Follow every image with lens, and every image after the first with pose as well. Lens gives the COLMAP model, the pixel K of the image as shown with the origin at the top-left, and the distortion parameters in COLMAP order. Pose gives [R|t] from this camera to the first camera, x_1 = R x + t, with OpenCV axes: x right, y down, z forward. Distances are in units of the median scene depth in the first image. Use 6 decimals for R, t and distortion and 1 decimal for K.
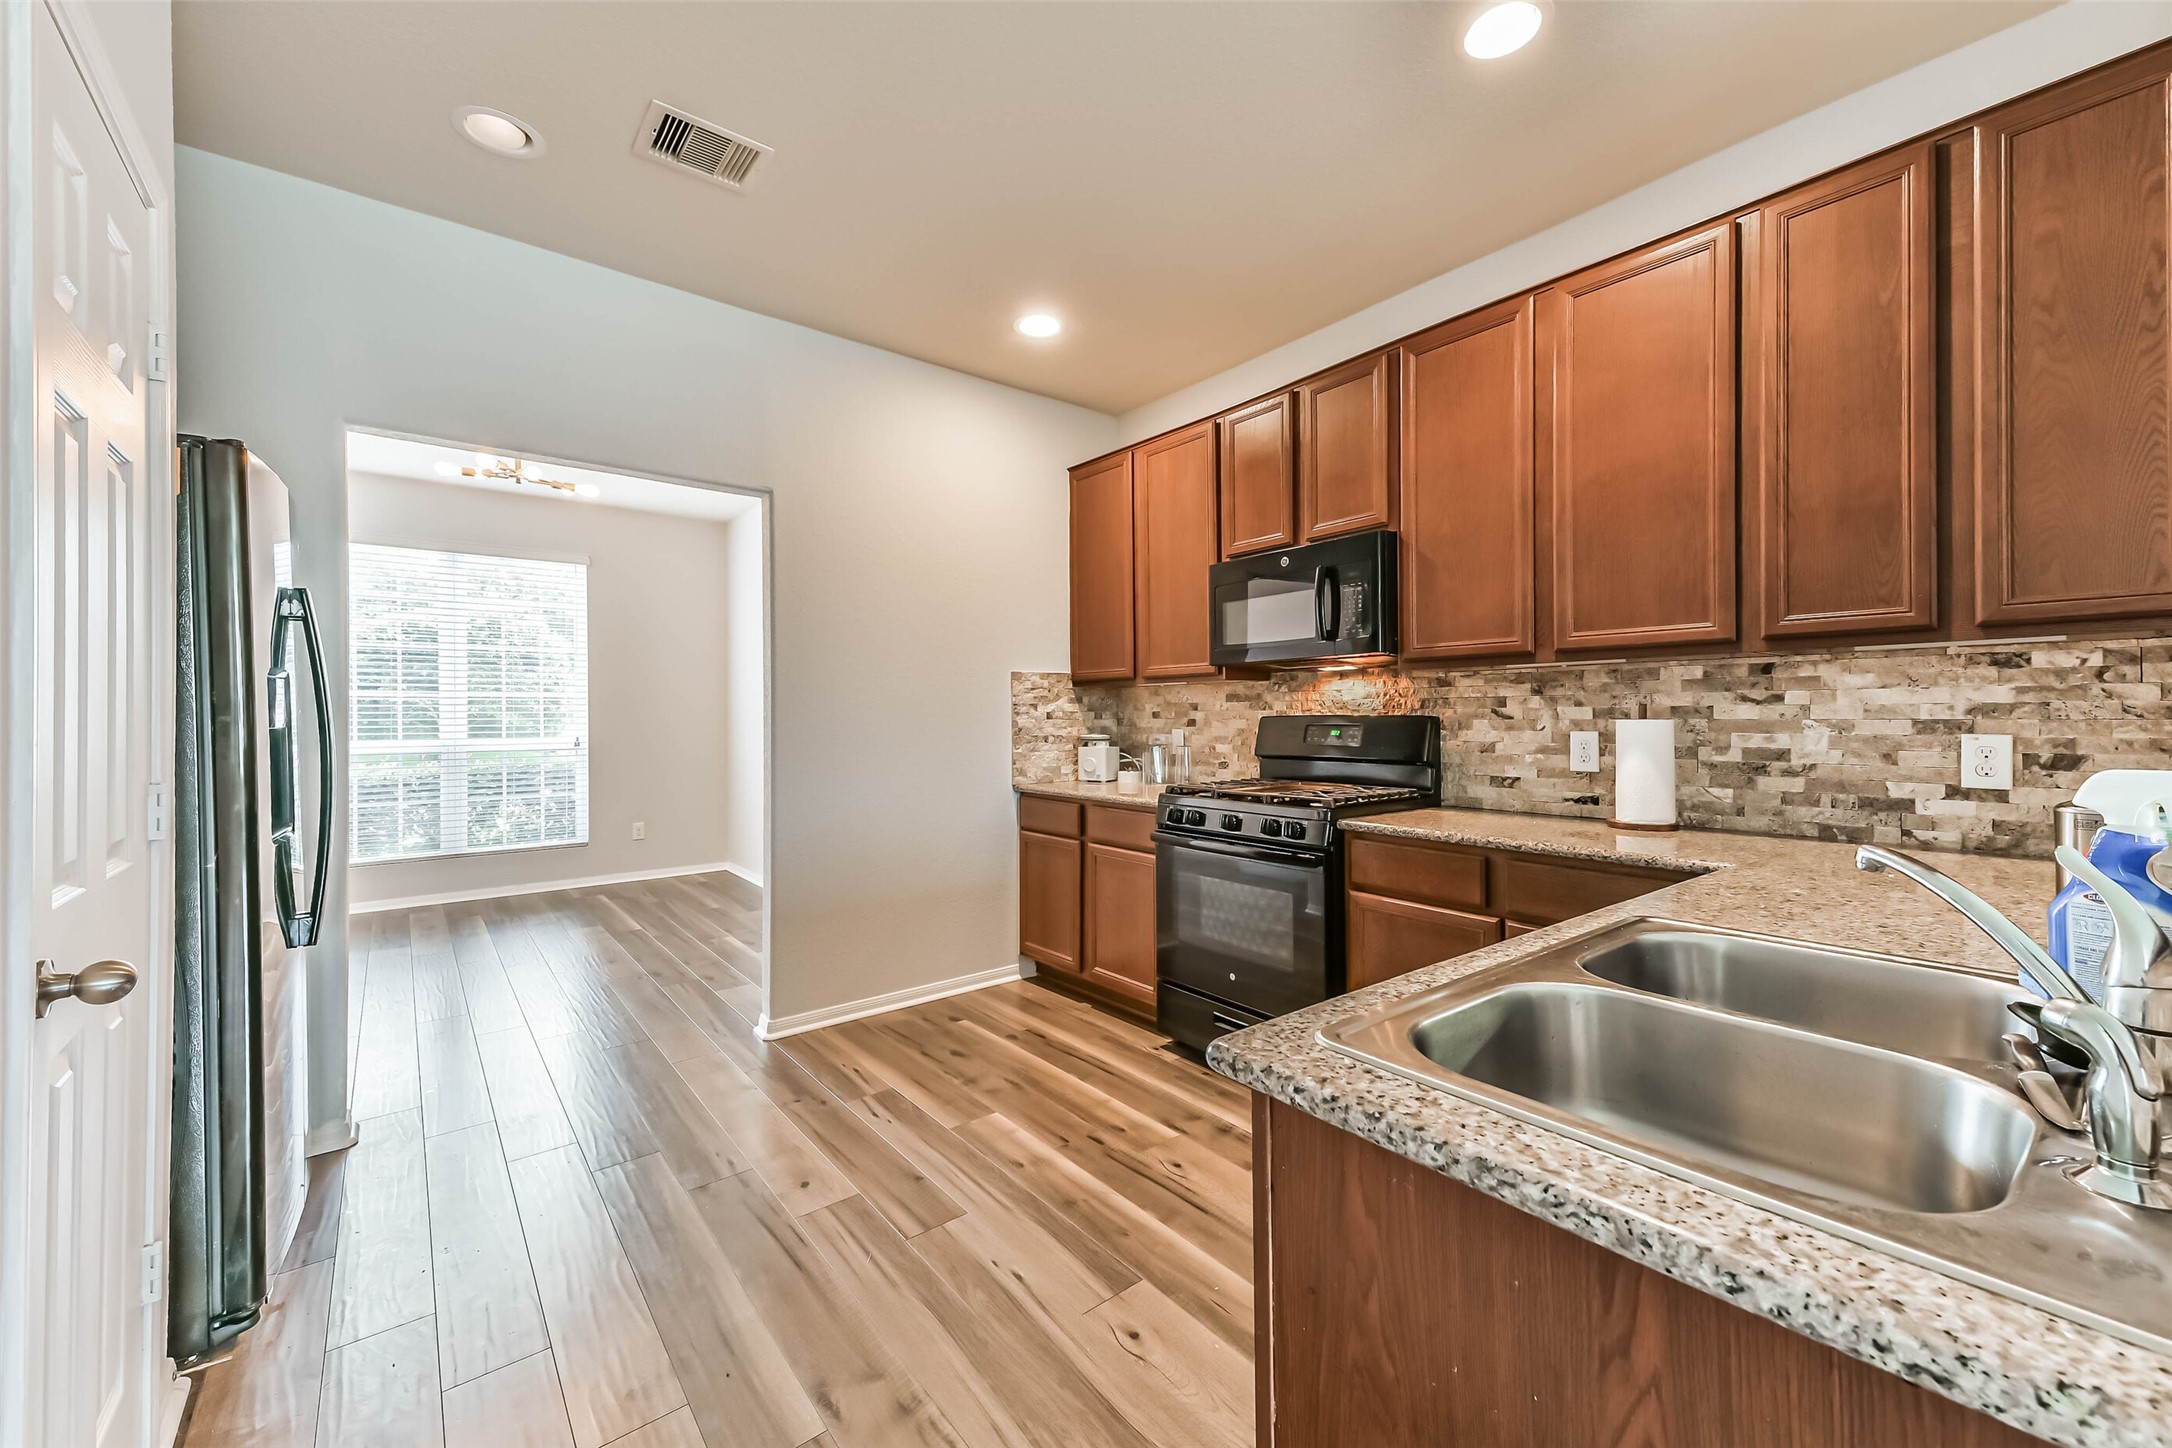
lens RADIAL K [[840.0, 0, 1086.0], [0, 840.0, 724.0], [0, 0, 1]] dist [0.057537, -0.018875]
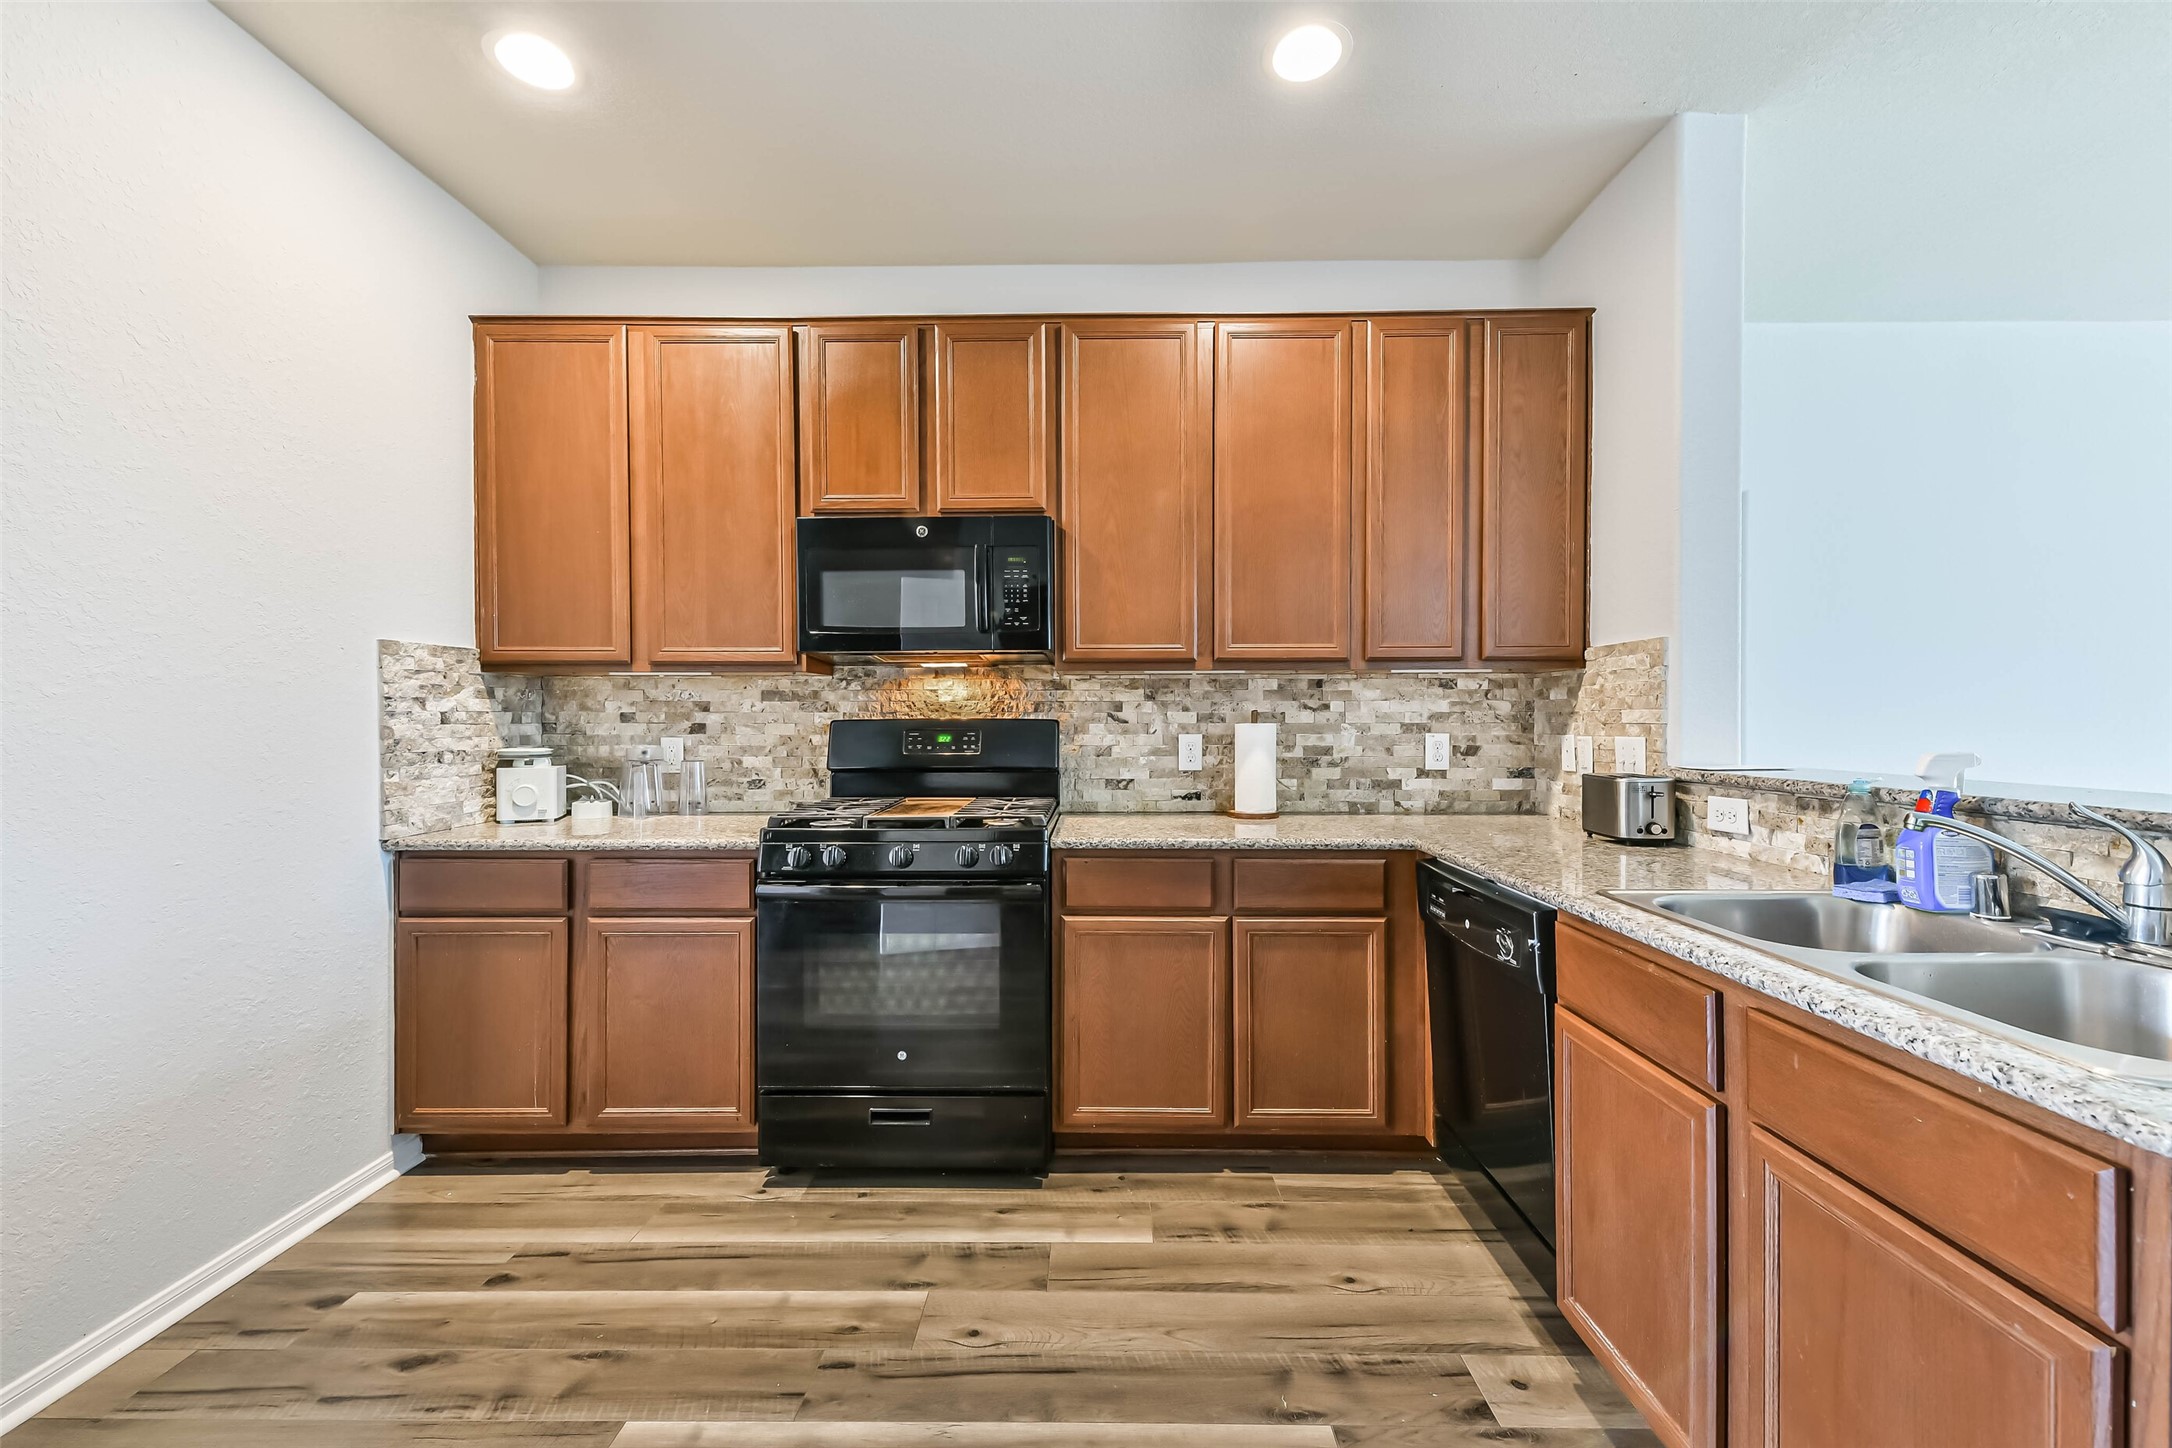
lens RADIAL K [[852.4, 0, 1085.2], [0, 852.4, 729.5], [0, 0, 1]] dist [0.025690, -0.012656]
pose [[0.635272, -0.006640, 0.772260, -0.335095], [0.005455, 0.999977, 0.004111, -0.002535], [-0.772269, 0.001601, 0.635293, 0.382754]]
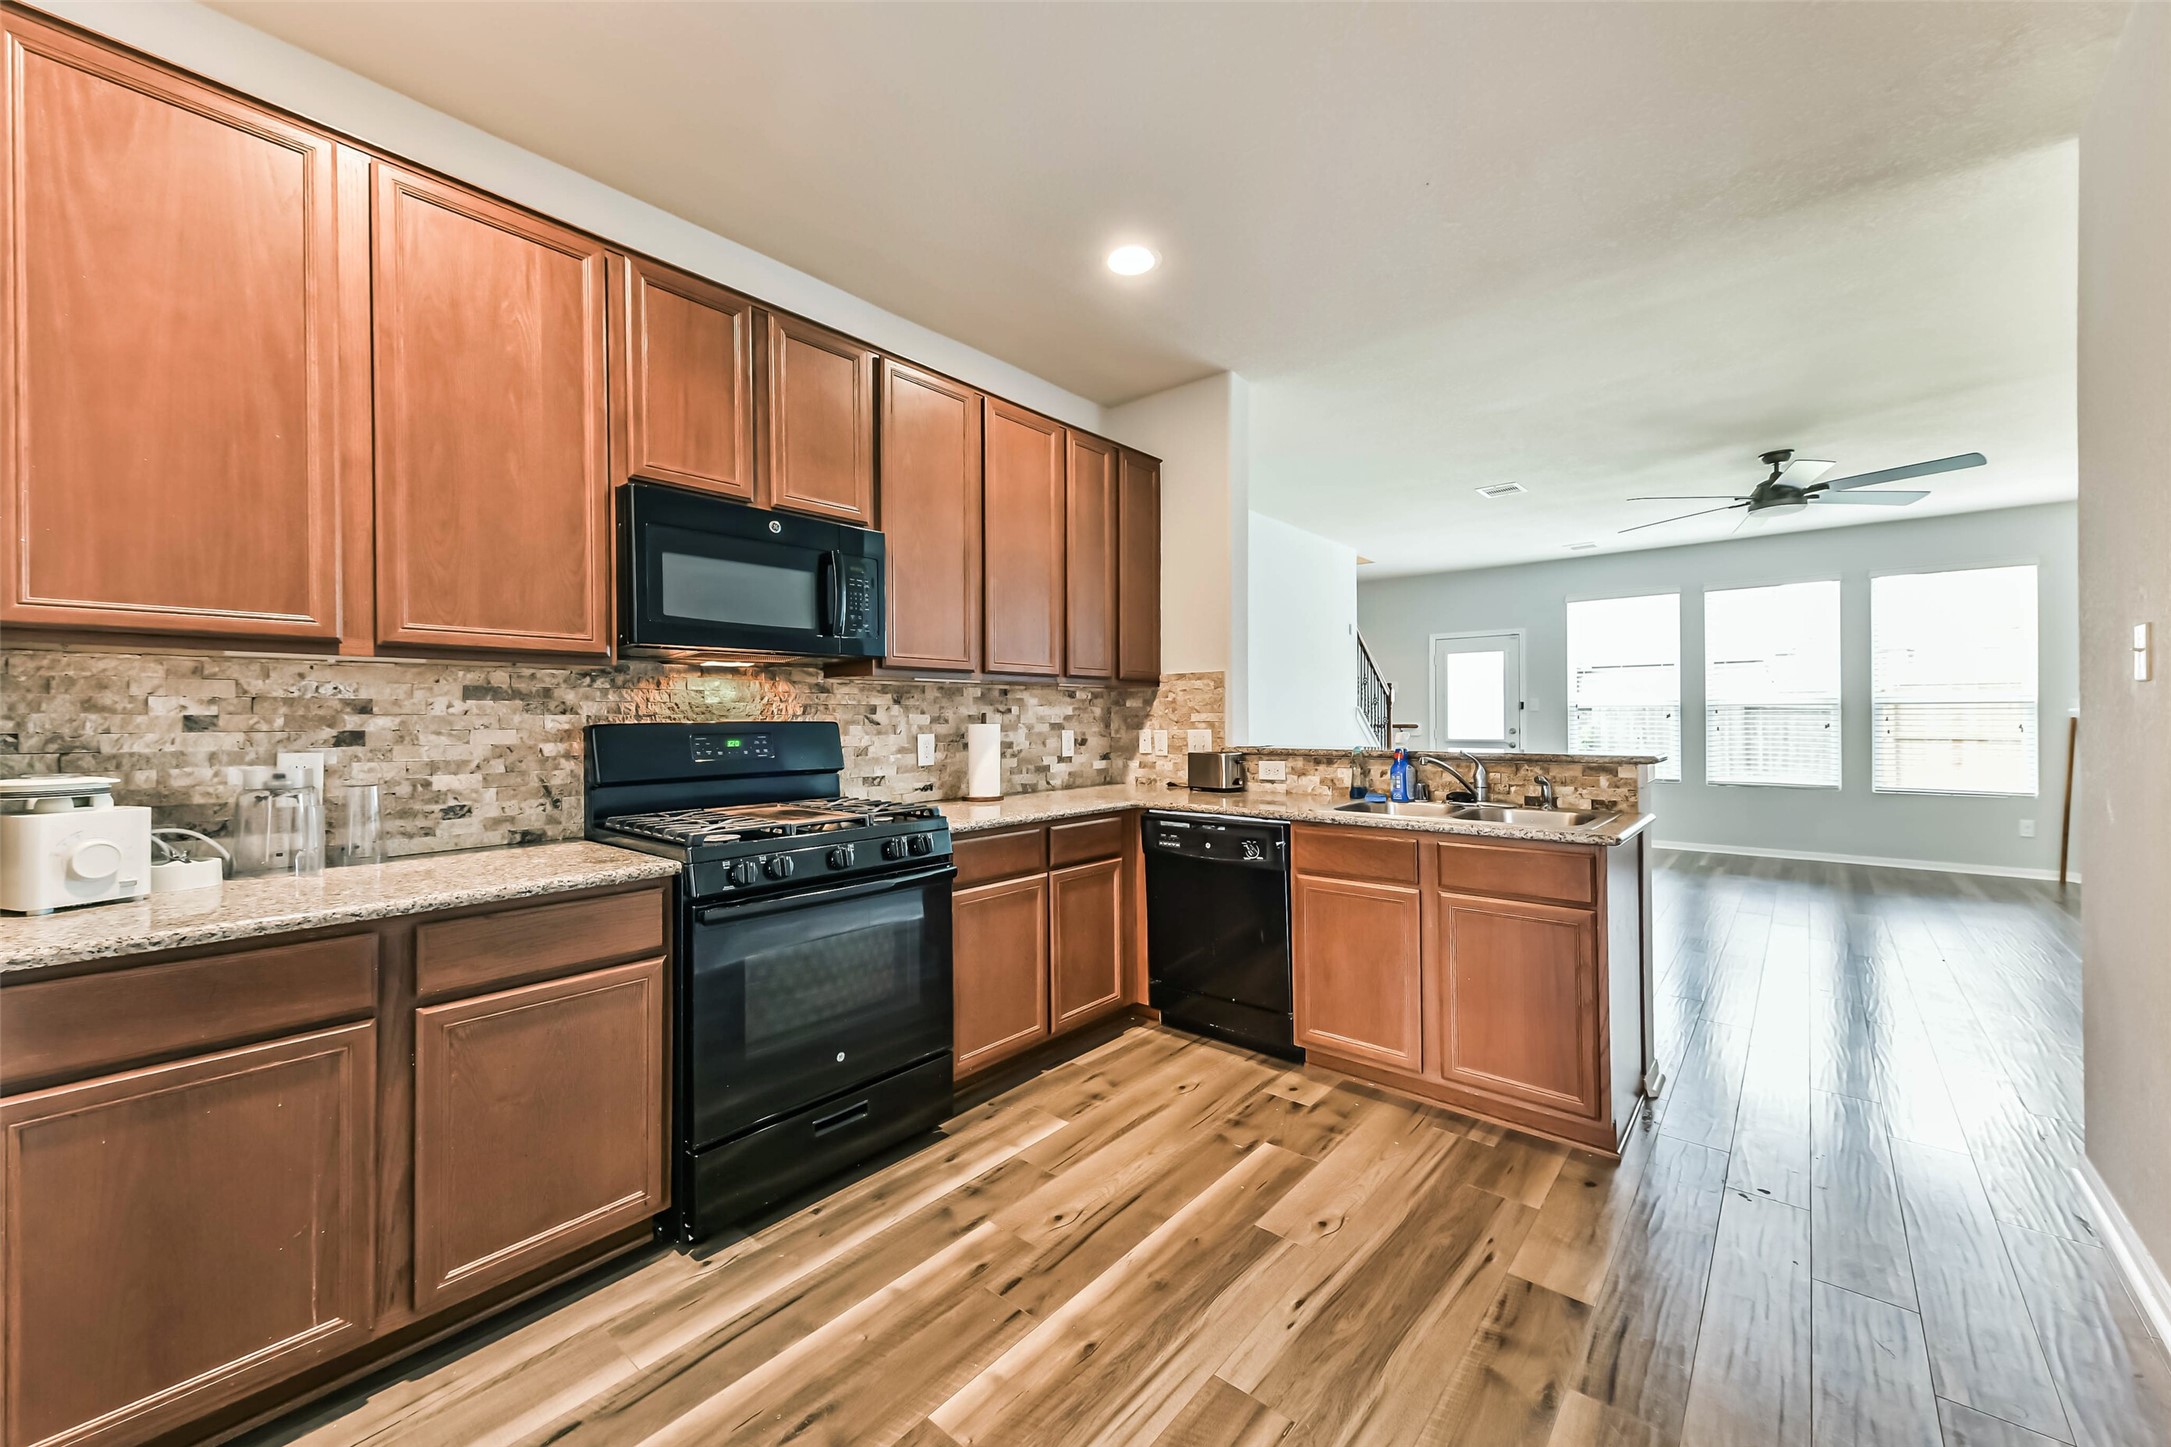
lens RADIAL K [[845.7, 0, 1085.5], [0, 845.7, 723.5], [0, 0, 1]] dist [0.038188, -0.012601]
pose [[-0.193642, -0.000772, 0.981072, -0.660773], [0.016167, 0.999861, 0.003978, -0.007624], [-0.980939, 0.016631, -0.193603, 0.955686]]
